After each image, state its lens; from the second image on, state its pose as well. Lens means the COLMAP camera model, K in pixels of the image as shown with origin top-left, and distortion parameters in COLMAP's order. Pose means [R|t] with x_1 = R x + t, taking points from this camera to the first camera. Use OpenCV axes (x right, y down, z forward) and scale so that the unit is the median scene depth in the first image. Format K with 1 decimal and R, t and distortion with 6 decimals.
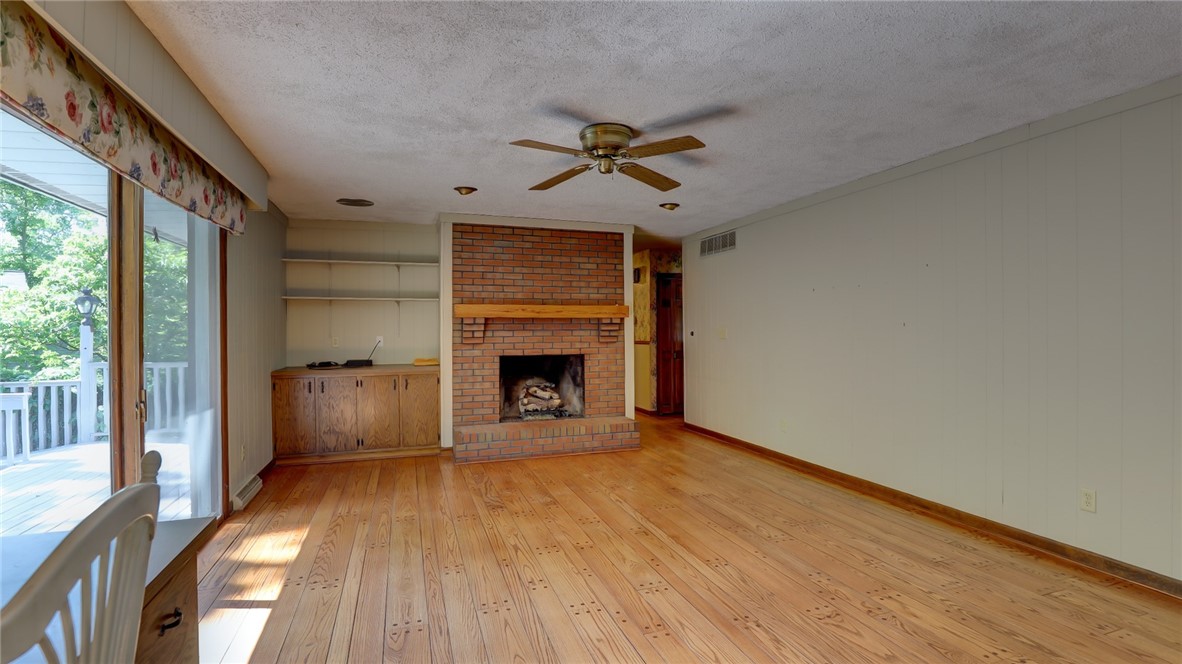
lens RADIAL K [[552.3, 0, 625.7], [0, 552.3, 332.4], [0, 0, 1]] dist [-0.029595, 0.000522]
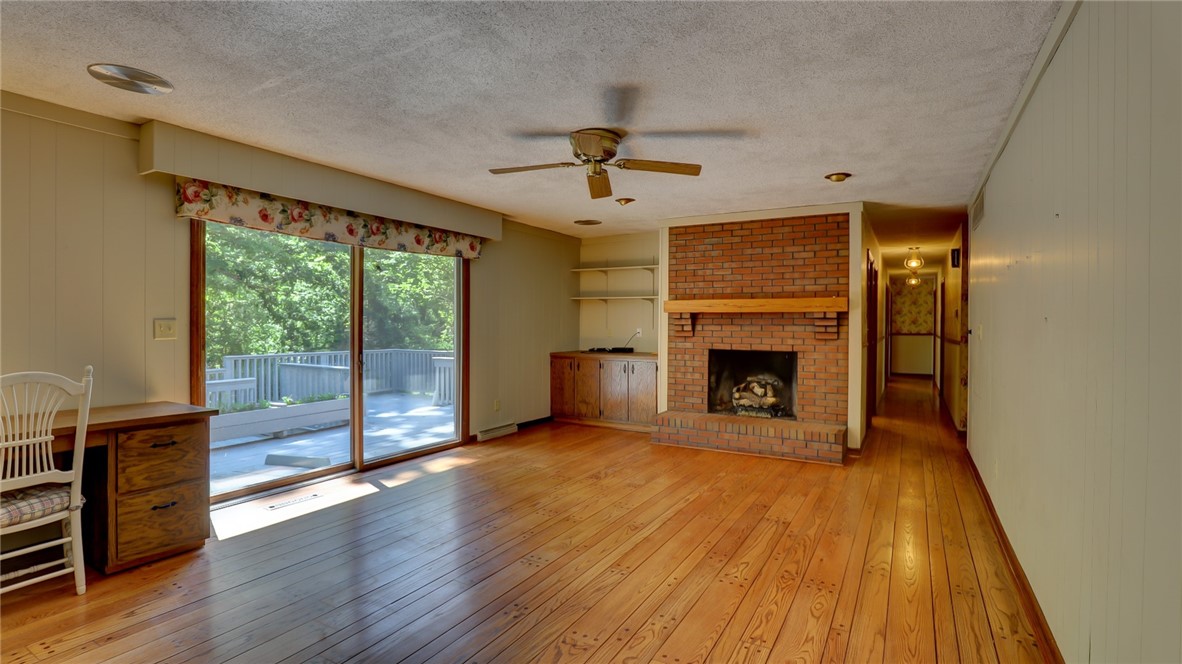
lens RADIAL K [[552.3, 0, 625.7], [0, 552.3, 332.4], [0, 0, 1]] dist [-0.029595, 0.000522]
pose [[0.652561, 0.020376, -0.757462, 0.470211], [-0.012629, 0.999792, 0.016016, -0.003792], [0.757631, -0.000885, 0.652682, 0.204413]]
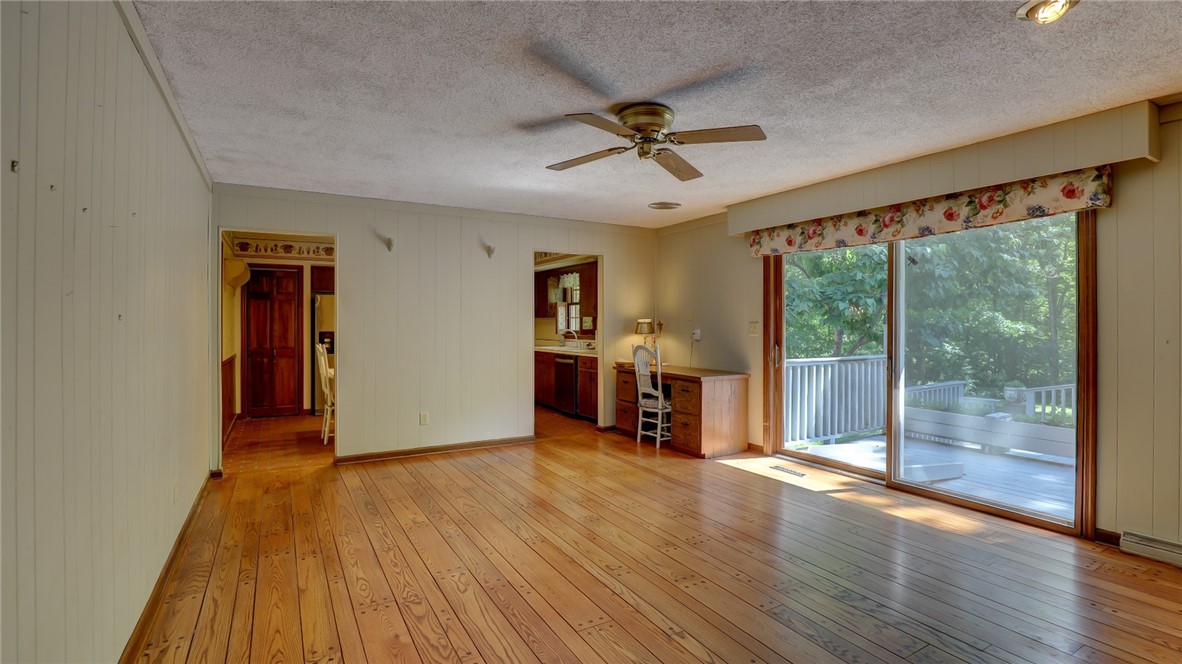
lens RADIAL K [[553.0, 0, 591.0], [0, 553.0, 332.0], [0, 0, 1]] dist [-0.030103, 0.000471]
pose [[-0.990610, 0.007213, -0.136525, 0.107475], [0.004248, 0.999749, 0.021996, -0.008513], [0.136649, 0.021210, -0.990392, 1.108039]]
